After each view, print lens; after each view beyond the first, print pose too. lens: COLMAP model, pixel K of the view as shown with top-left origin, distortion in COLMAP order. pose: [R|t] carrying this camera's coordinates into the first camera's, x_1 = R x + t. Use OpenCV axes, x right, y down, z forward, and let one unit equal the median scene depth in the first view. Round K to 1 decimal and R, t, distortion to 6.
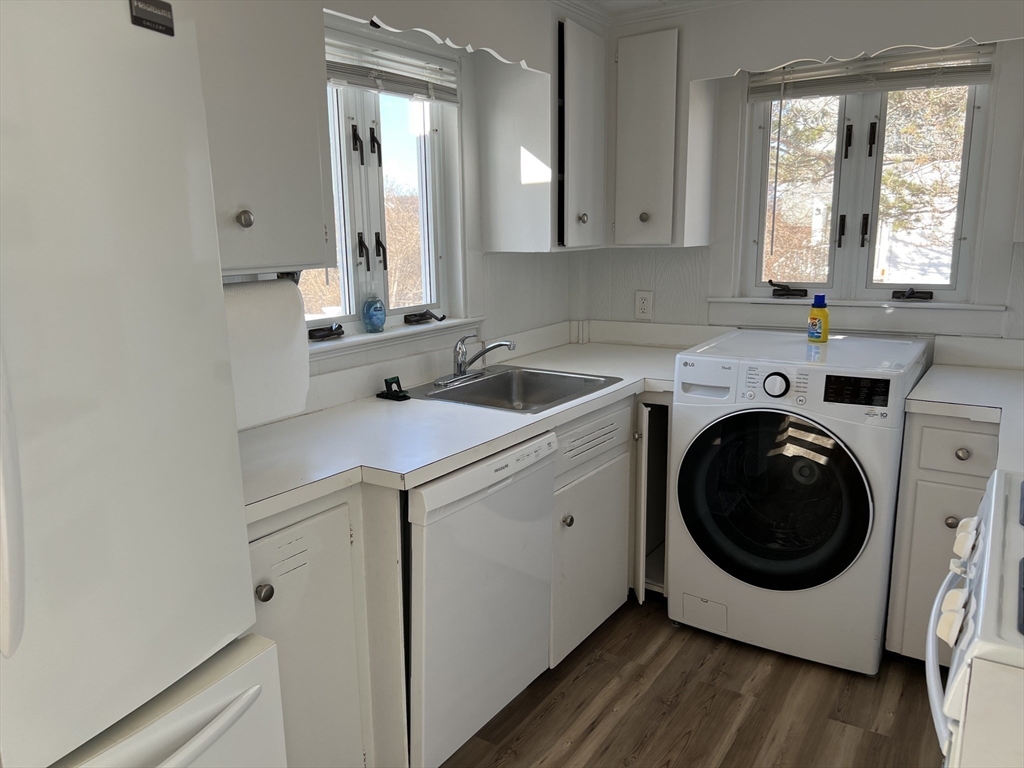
lens RADIAL K [[775.2, 0, 515.2], [0, 775.2, 389.2], [0, 0, 1]] dist [0.076624, -0.100907]
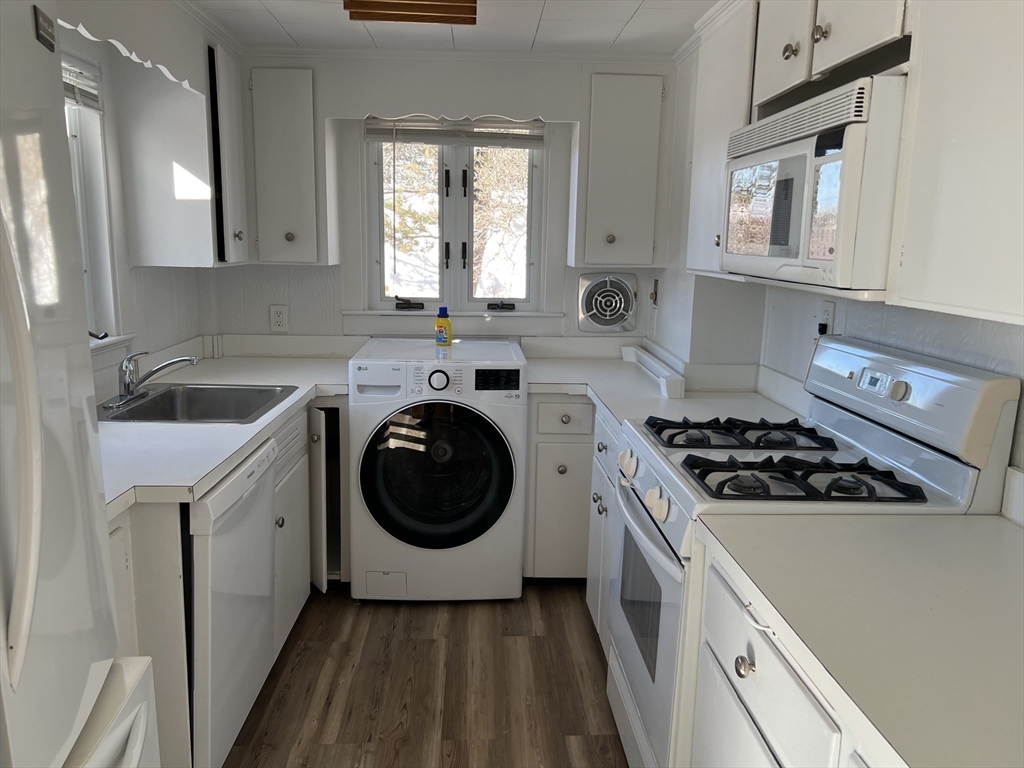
lens RADIAL K [[775.2, 0, 515.2], [0, 775.2, 389.2], [0, 0, 1]] dist [0.076624, -0.100907]
pose [[0.810942, -0.077464, 0.579976, -0.243722], [0.088499, 0.996033, 0.009293, 0.006863], [-0.578395, 0.043791, 0.814580, -0.053069]]
